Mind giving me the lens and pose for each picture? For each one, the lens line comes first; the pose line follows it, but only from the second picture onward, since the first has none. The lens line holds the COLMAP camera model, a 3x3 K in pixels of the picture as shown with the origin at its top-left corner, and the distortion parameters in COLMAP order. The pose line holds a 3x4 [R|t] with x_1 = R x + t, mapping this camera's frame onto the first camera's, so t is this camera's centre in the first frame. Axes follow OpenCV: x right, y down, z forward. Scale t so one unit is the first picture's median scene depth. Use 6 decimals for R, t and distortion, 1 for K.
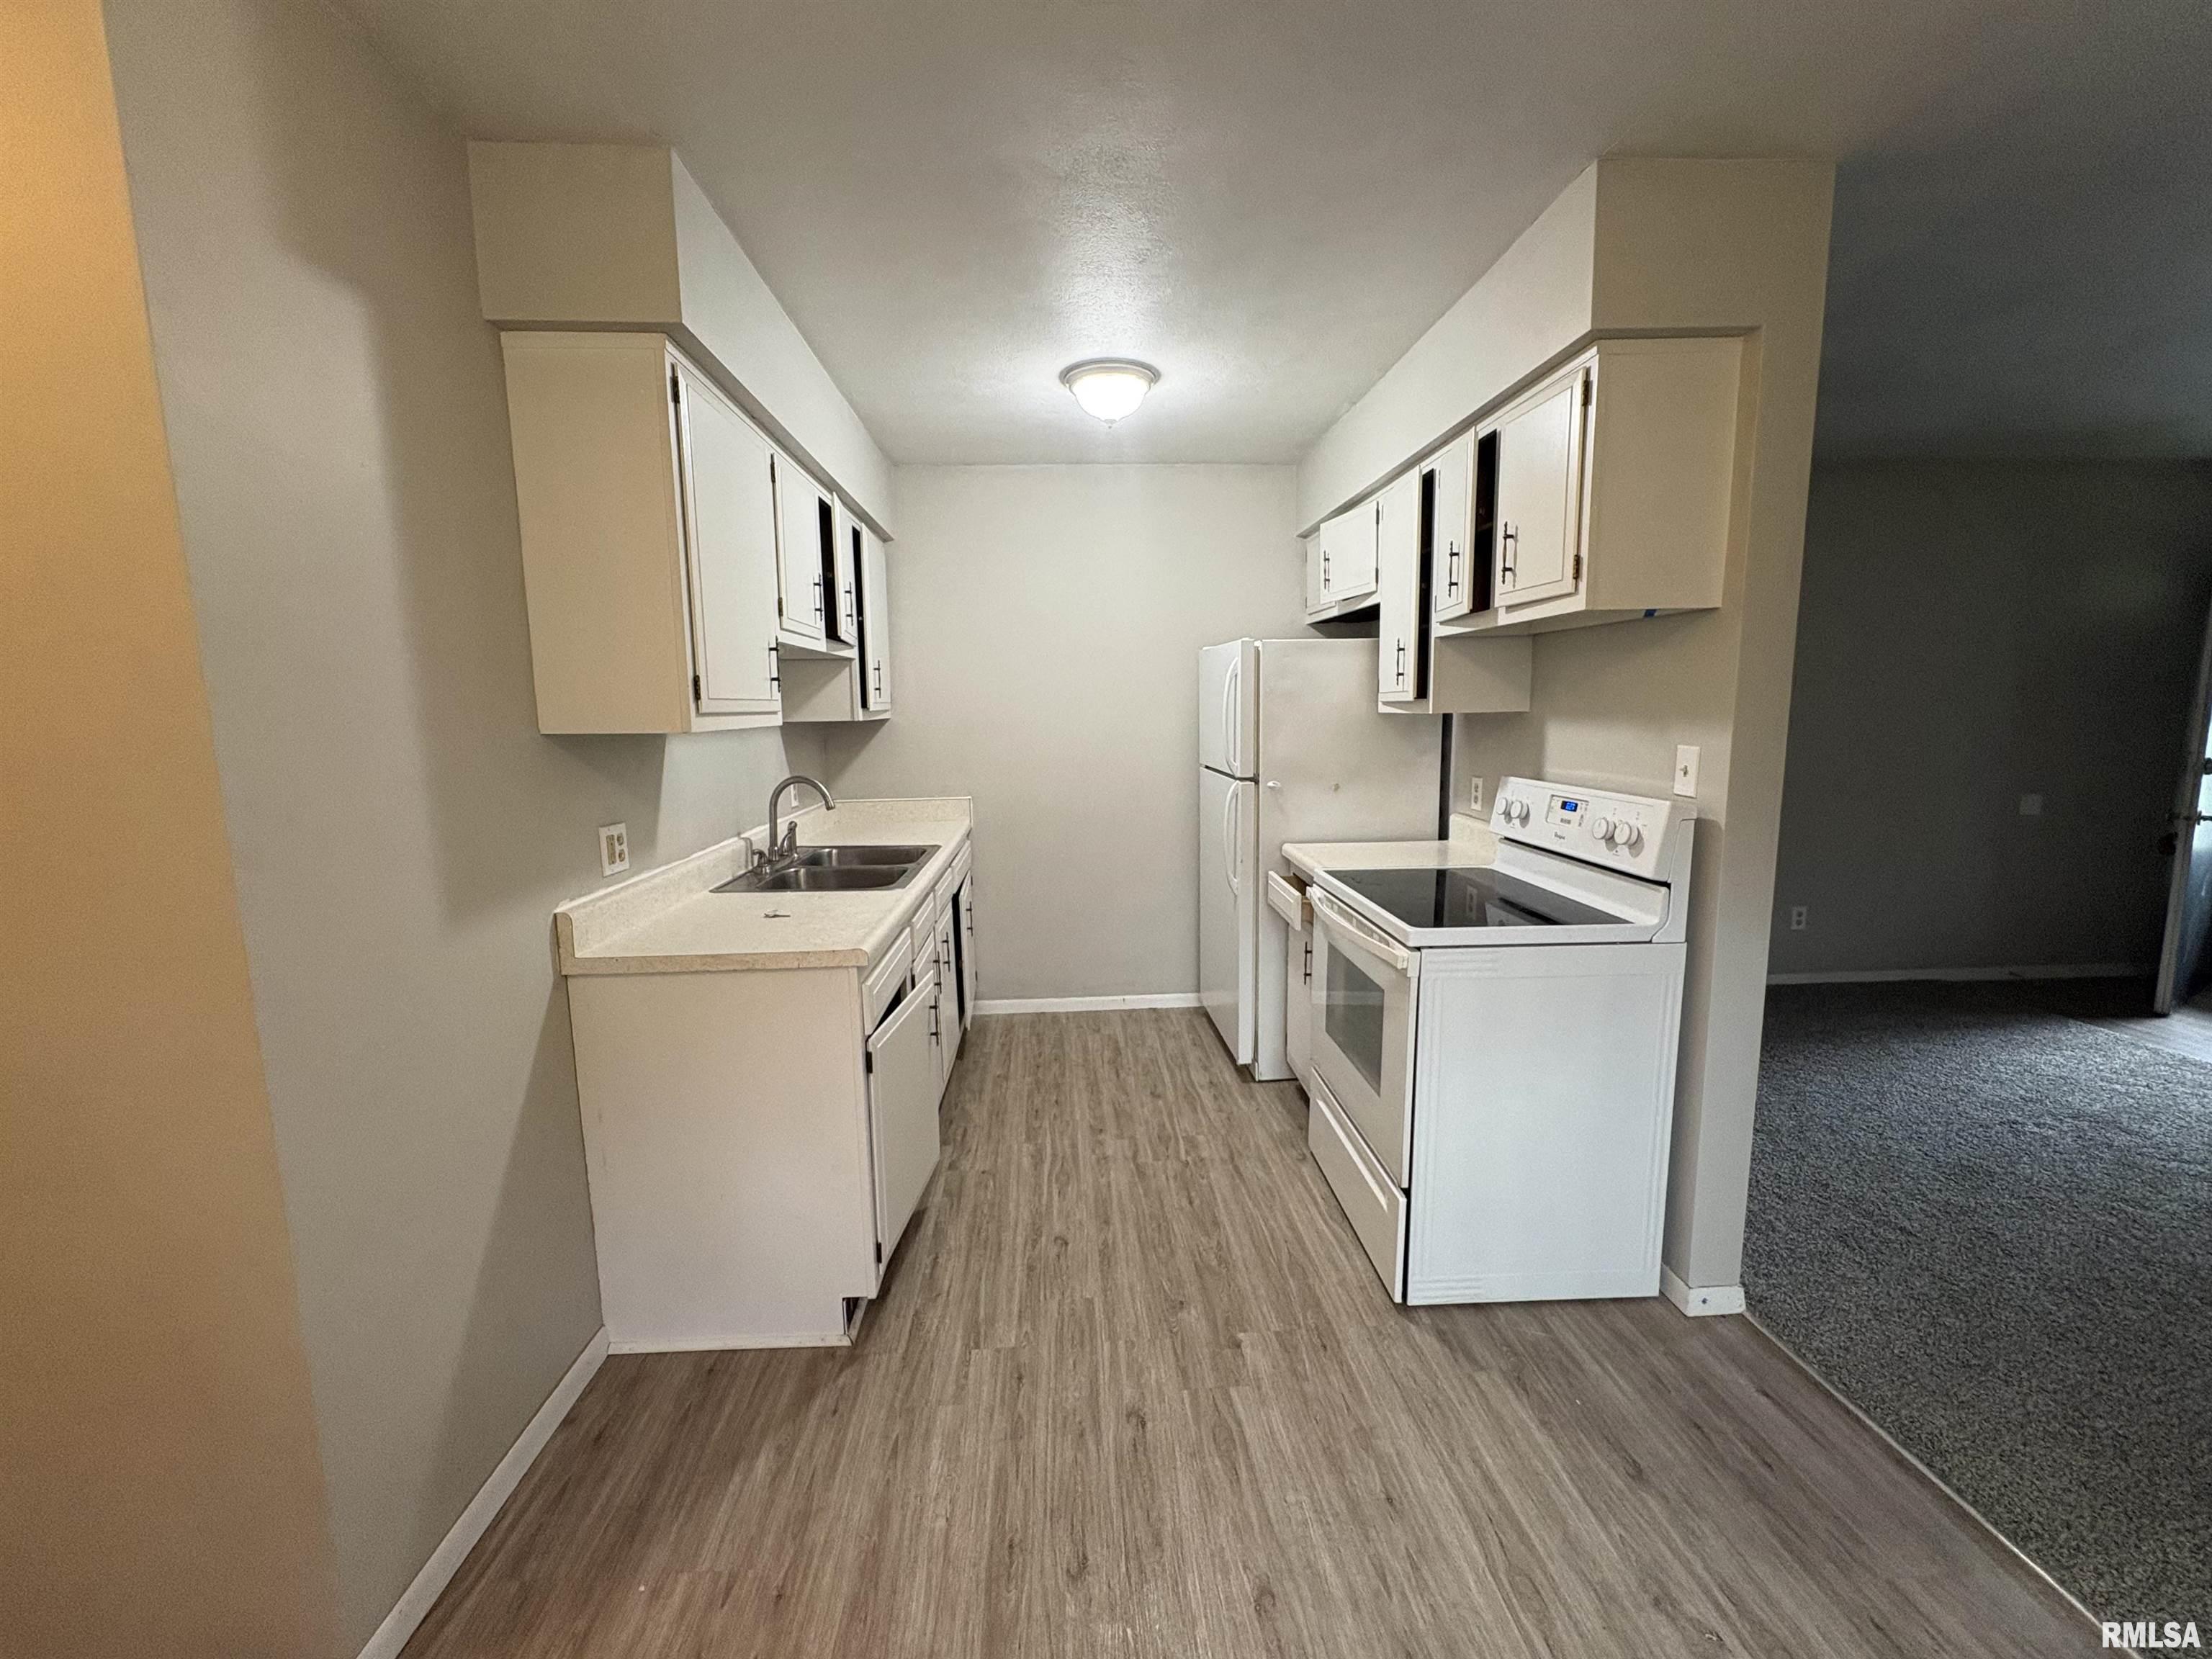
lens RADIAL K [[883.4, 0, 1100.2], [0, 883.4, 828.7], [0, 0, 1]] dist [-0.000005, 0.000233]
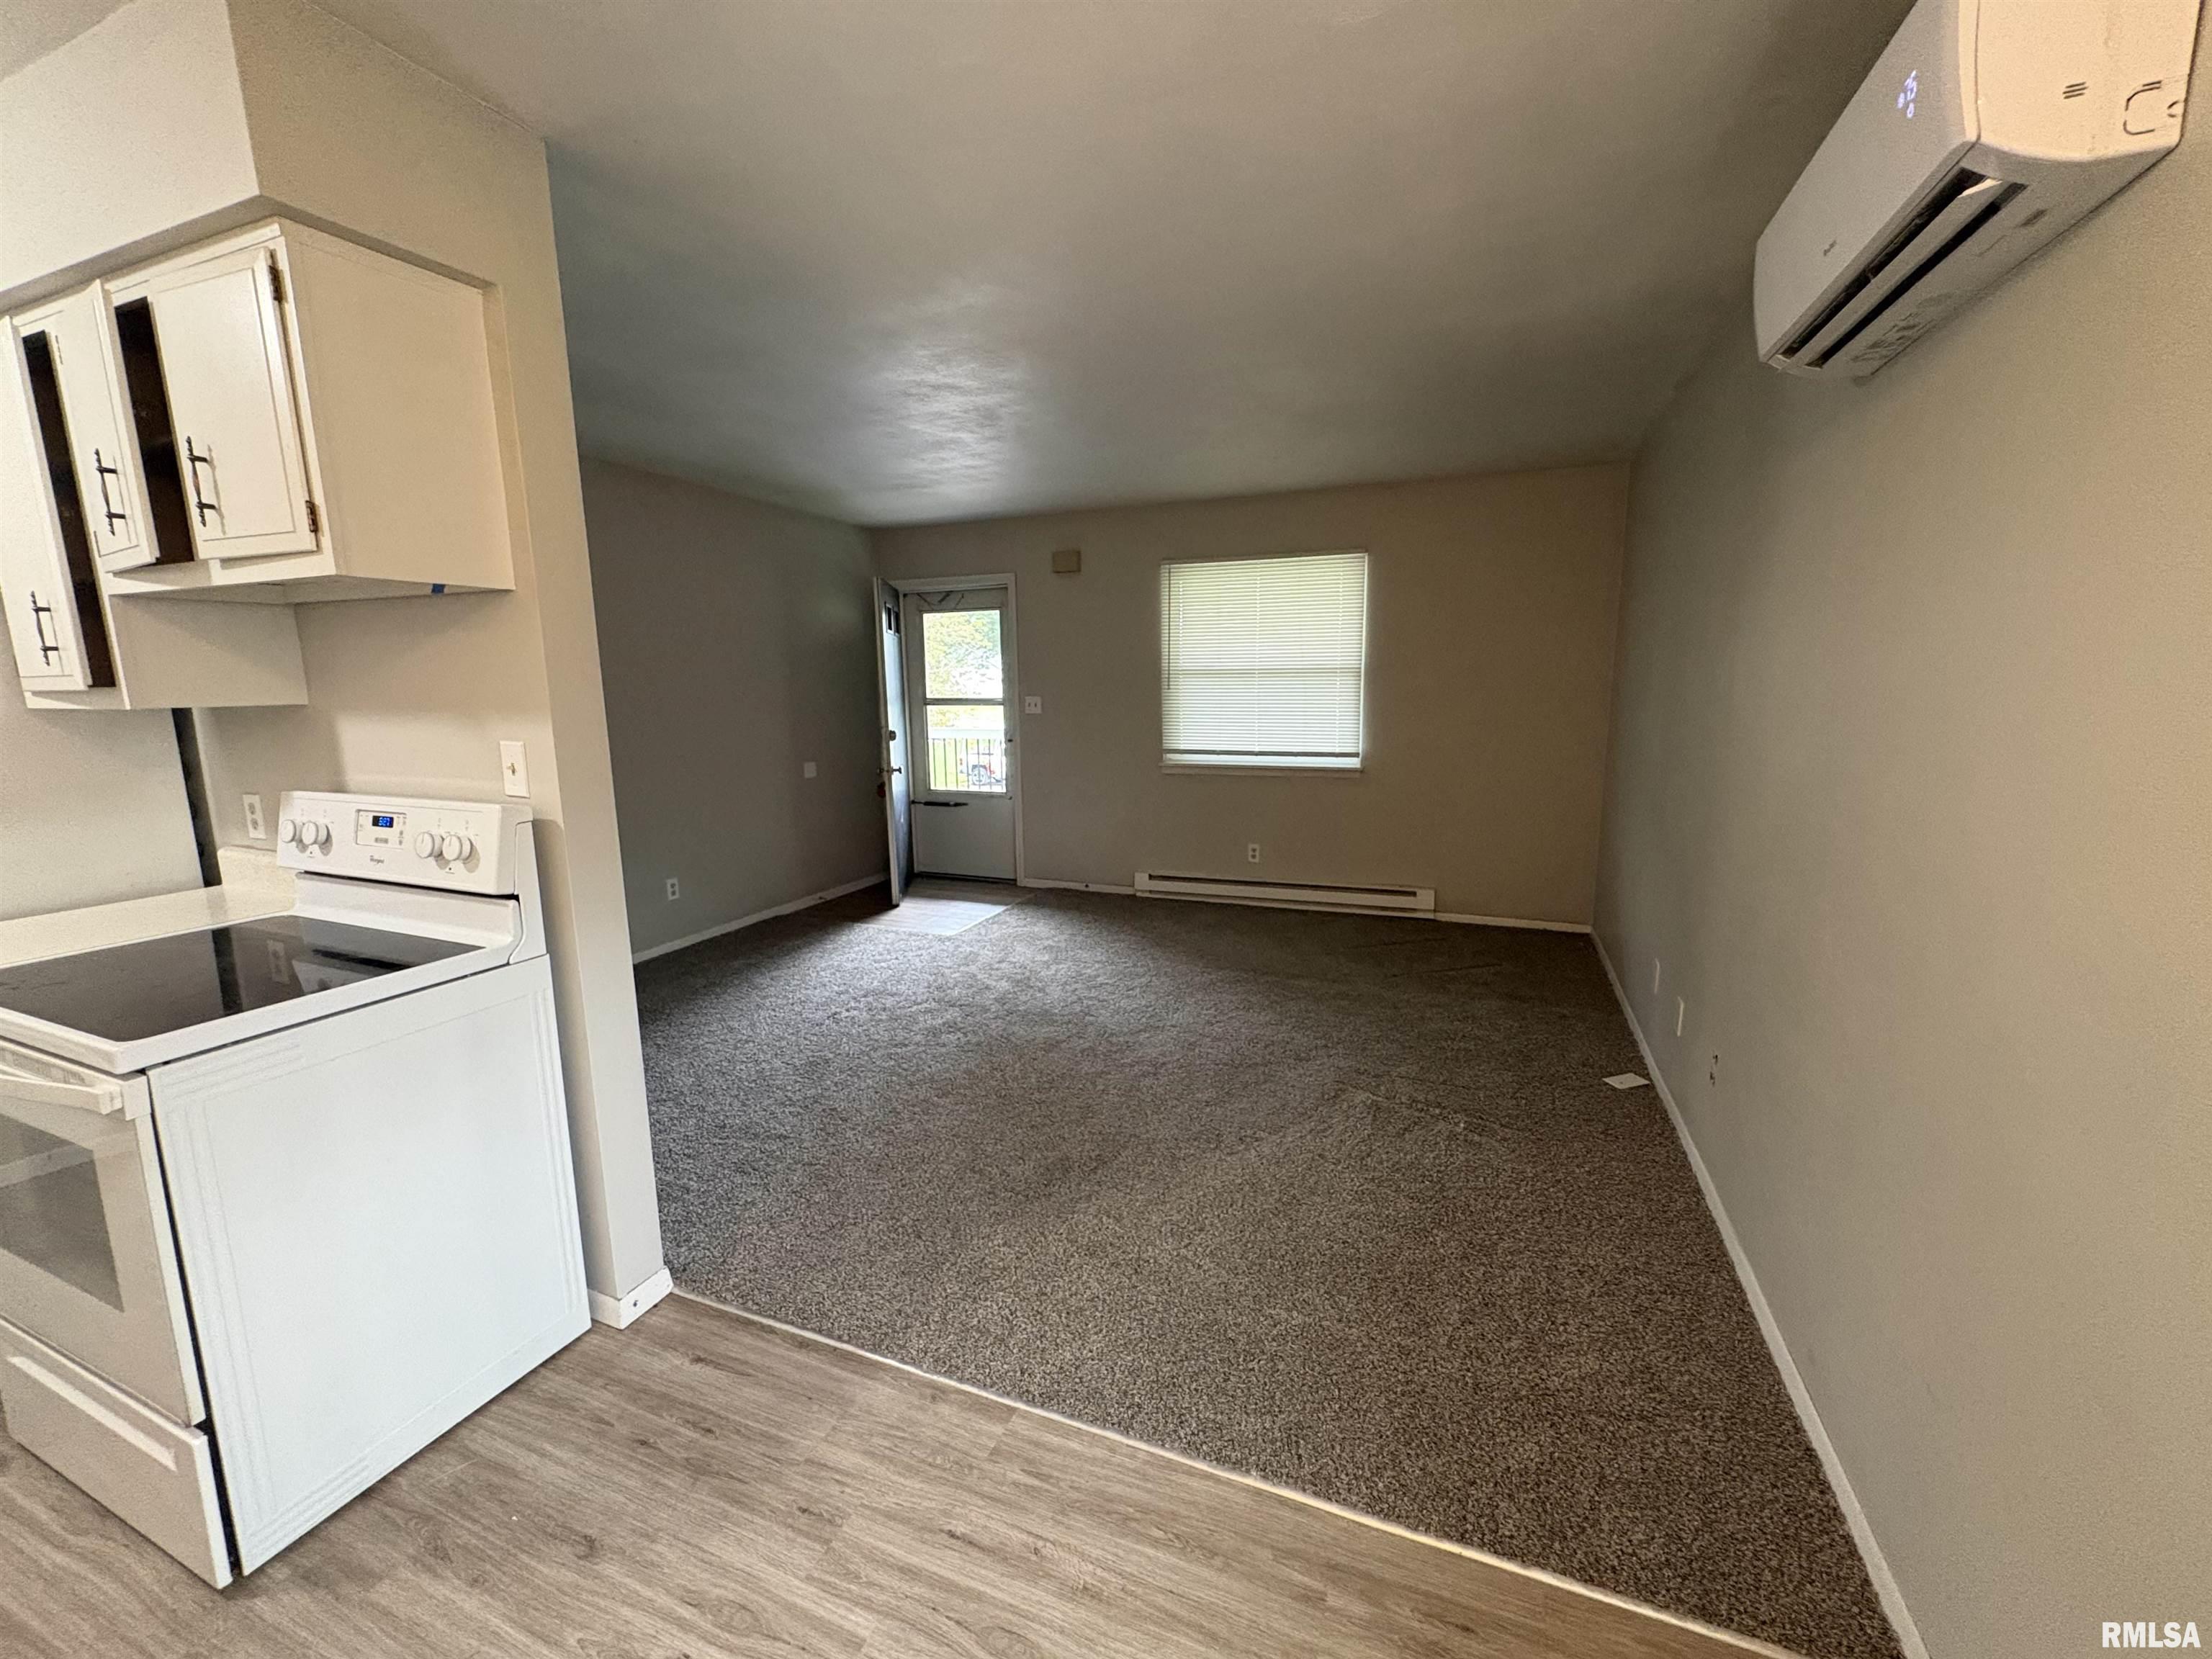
lens RADIAL K [[883.4, 0, 1107.2], [0, 883.4, 826.7], [0, 0, 1]] dist [-0.000005, 0.000233]
pose [[0.427024, -0.136726, 0.893844, 0.099534], [0.127556, 0.987726, 0.090148, -0.010139], [-0.895198, 0.075520, 0.439223, 0.057647]]
